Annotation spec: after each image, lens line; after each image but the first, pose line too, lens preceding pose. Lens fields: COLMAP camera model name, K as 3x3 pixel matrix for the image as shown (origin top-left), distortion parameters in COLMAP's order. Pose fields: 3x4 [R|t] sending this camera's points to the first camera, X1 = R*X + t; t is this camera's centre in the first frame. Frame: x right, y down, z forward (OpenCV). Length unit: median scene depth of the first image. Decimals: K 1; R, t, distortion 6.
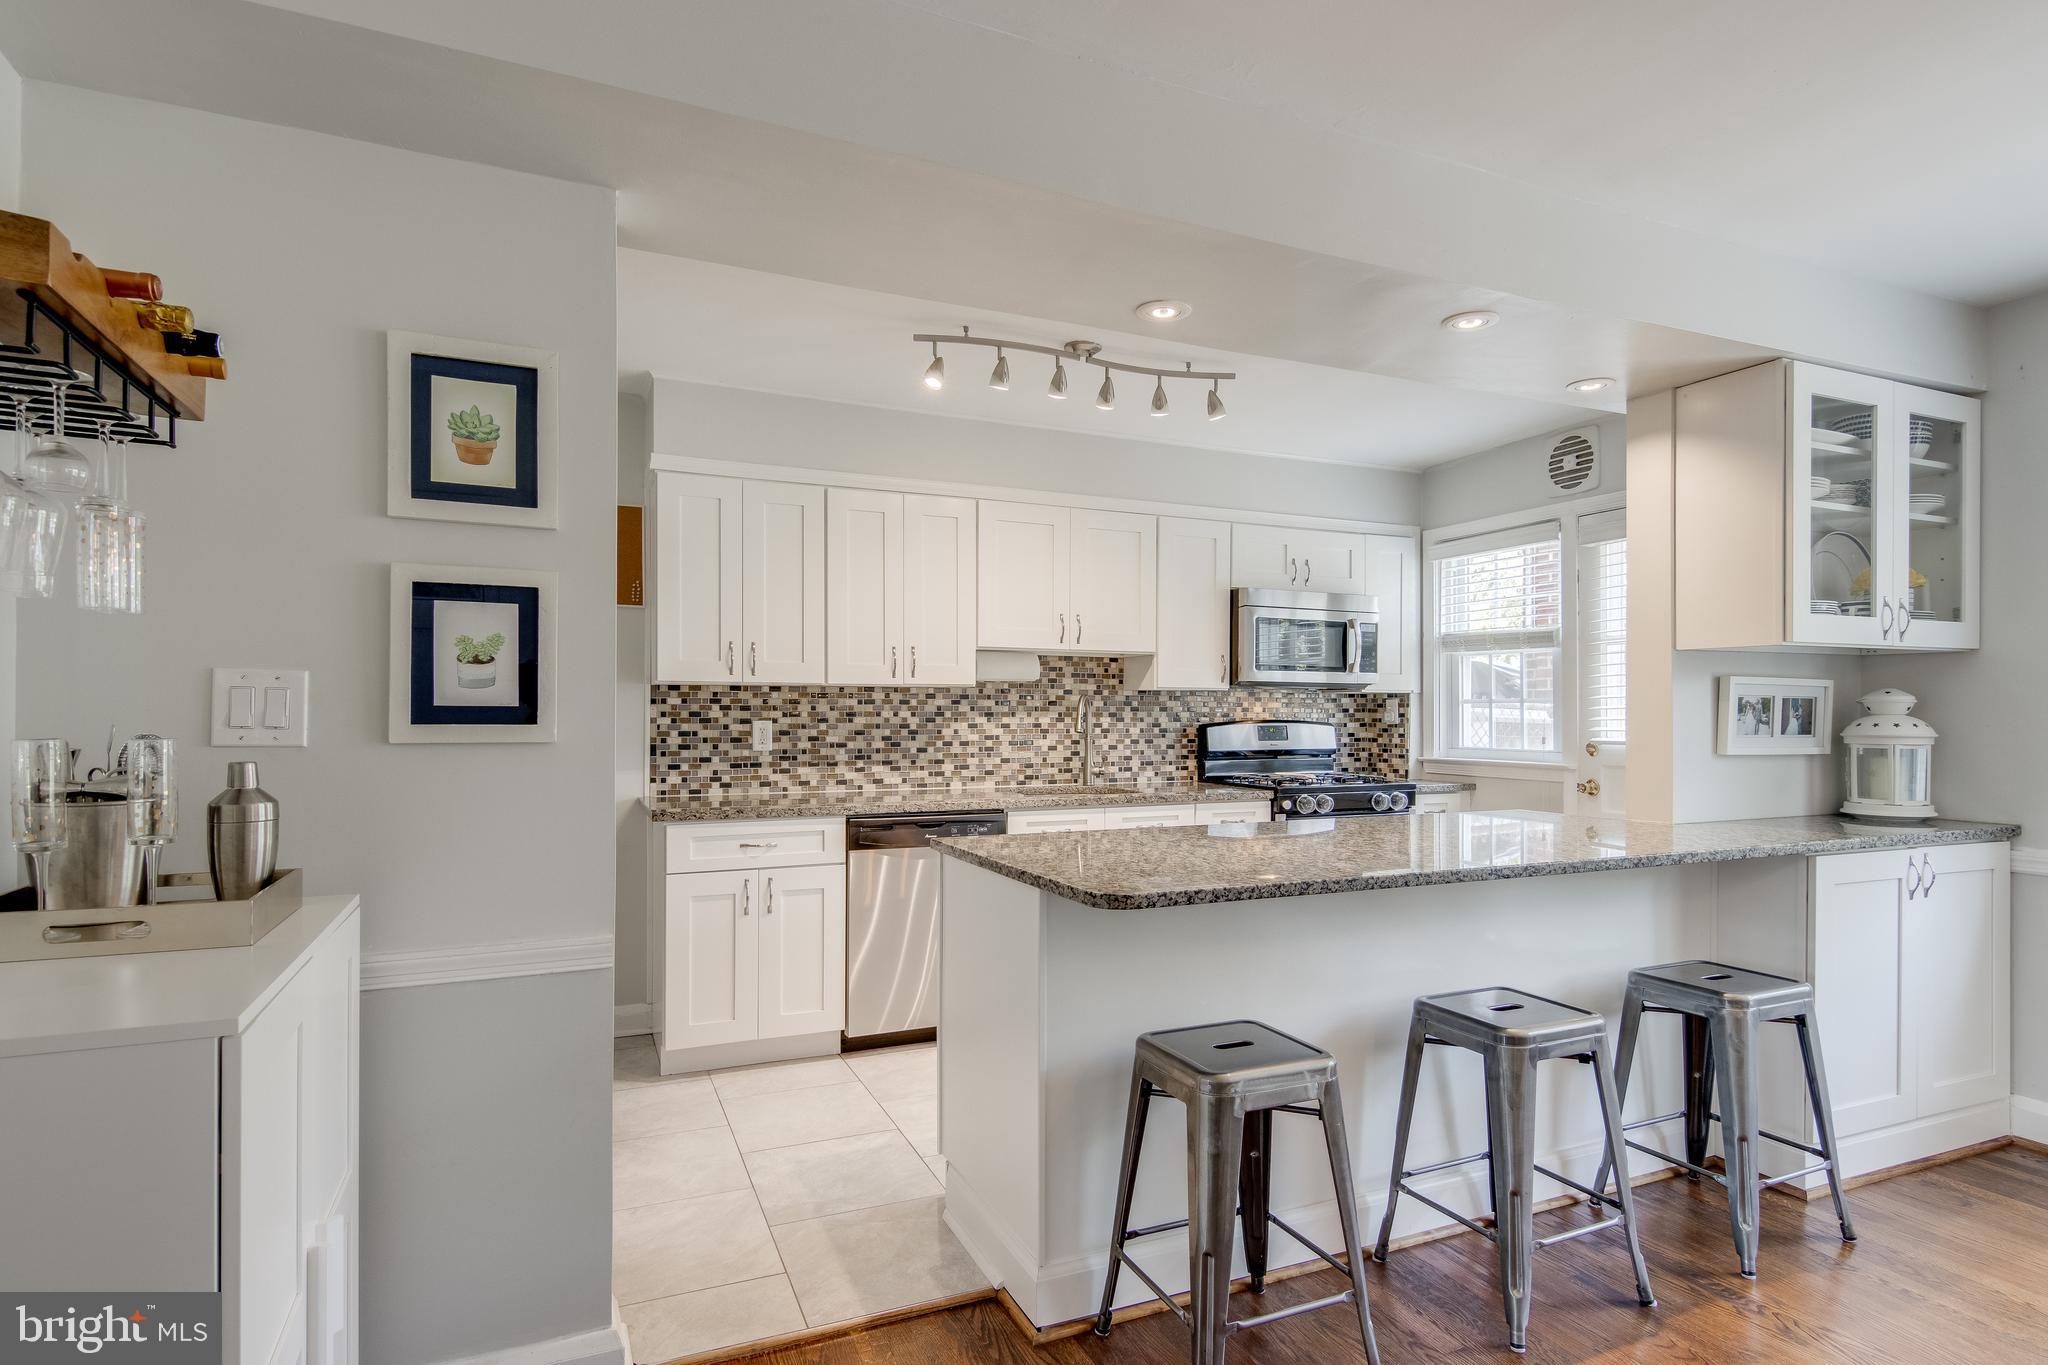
lens RADIAL K [[1065.6, 0, 1030.6], [0, 1065.6, 723.4], [0, 0, 1]] dist [0.013623, -0.016406]
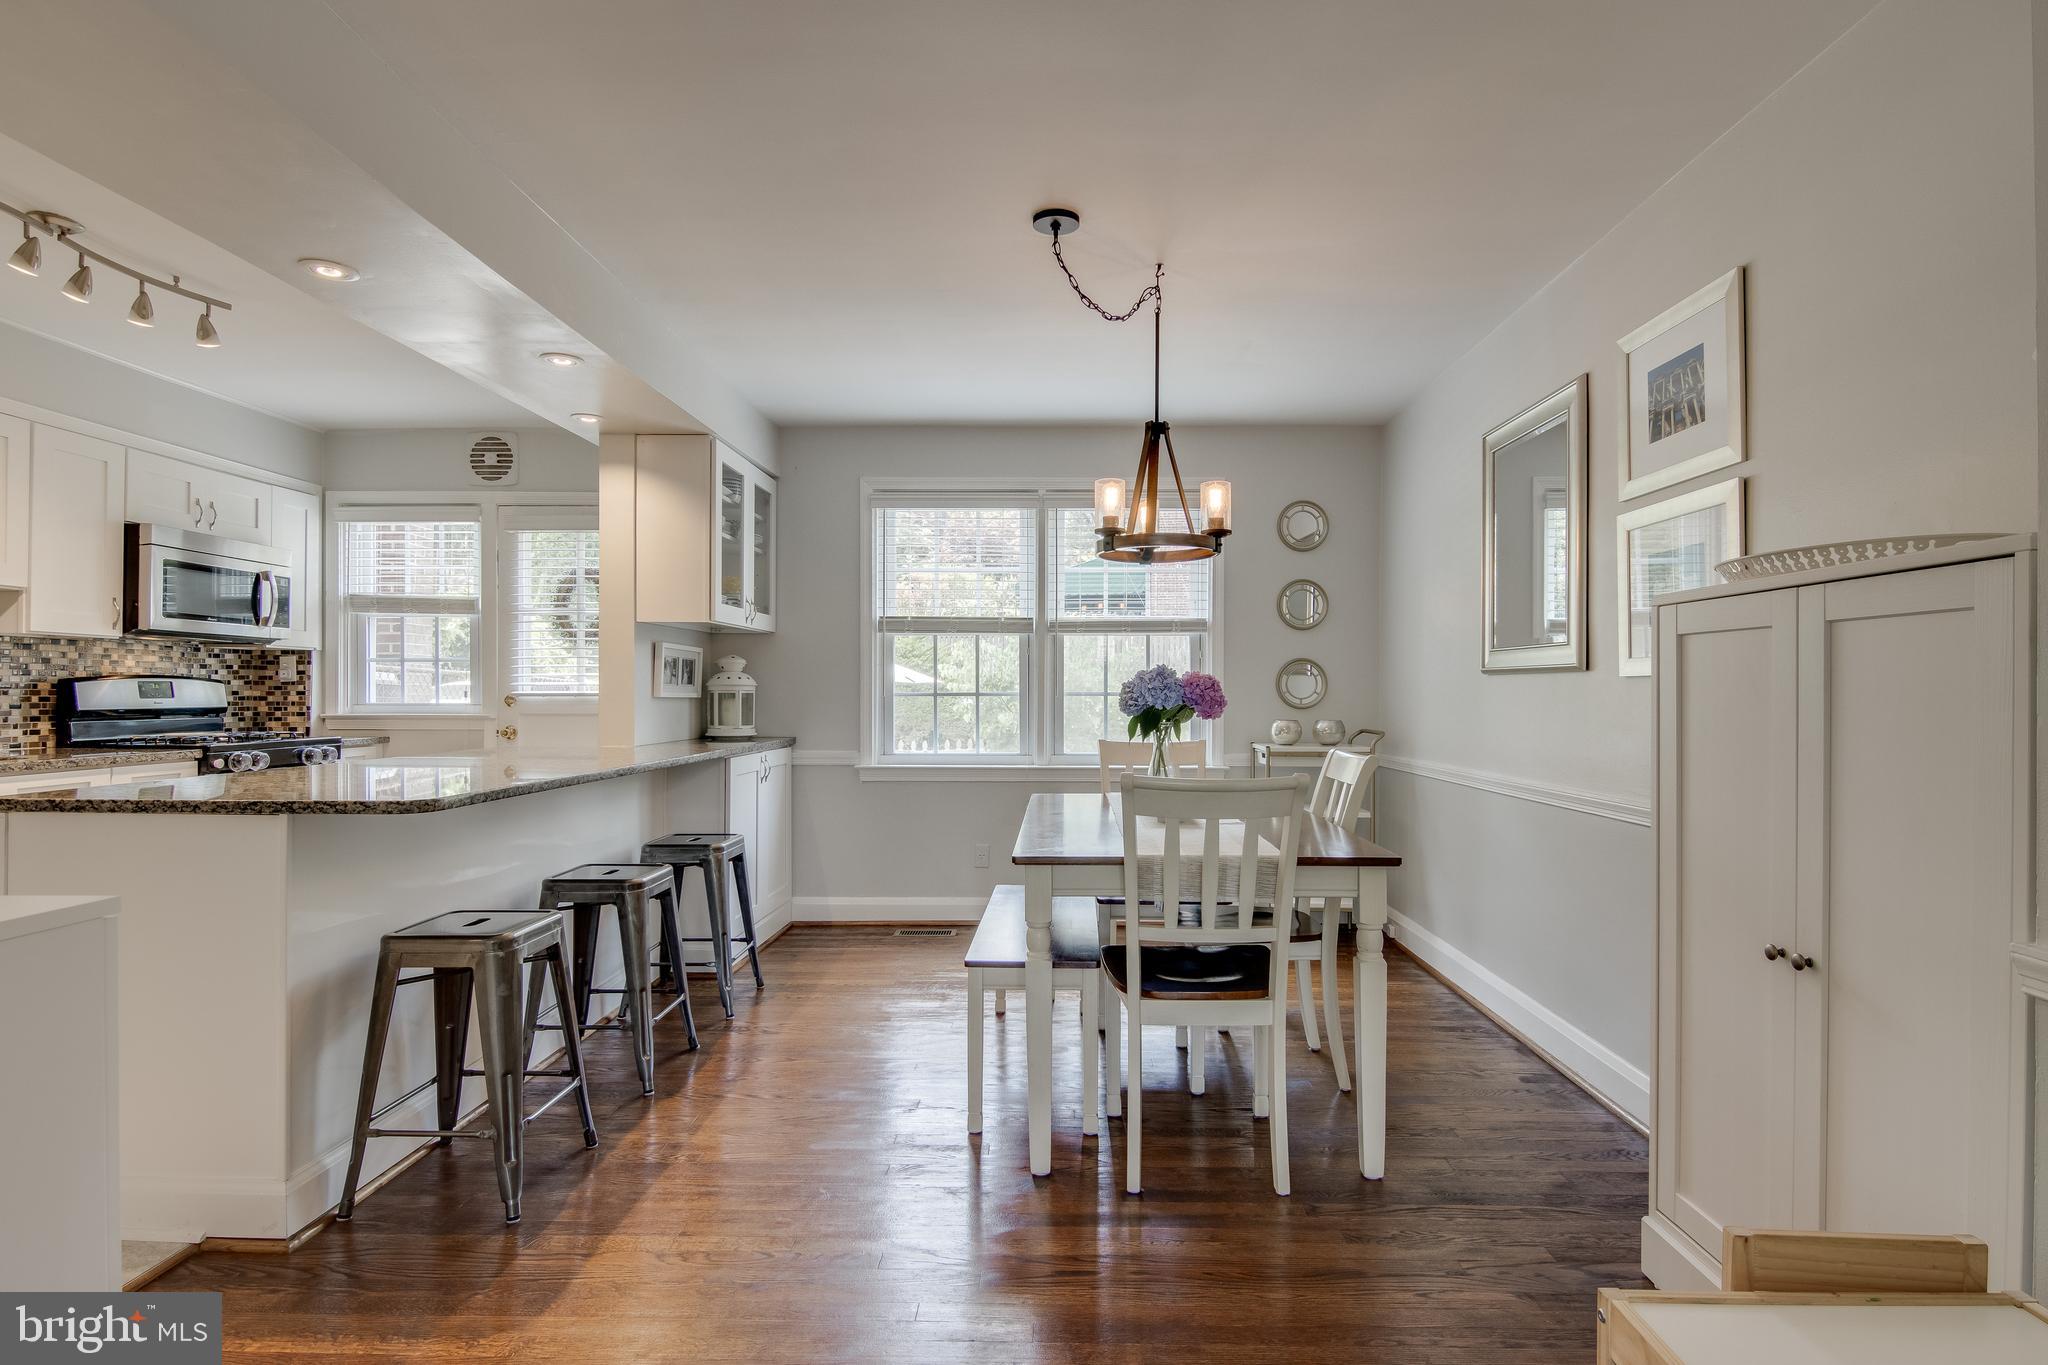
lens RADIAL K [[1065.6, 0, 1030.6], [0, 1065.6, 723.4], [0, 0, 1]] dist [0.013623, -0.016406]
pose [[0.426561, -0.025583, 0.904097, -0.285945], [0.006954, 0.999663, 0.025006, 0.021299], [-0.904432, -0.004379, 0.426595, -0.043058]]
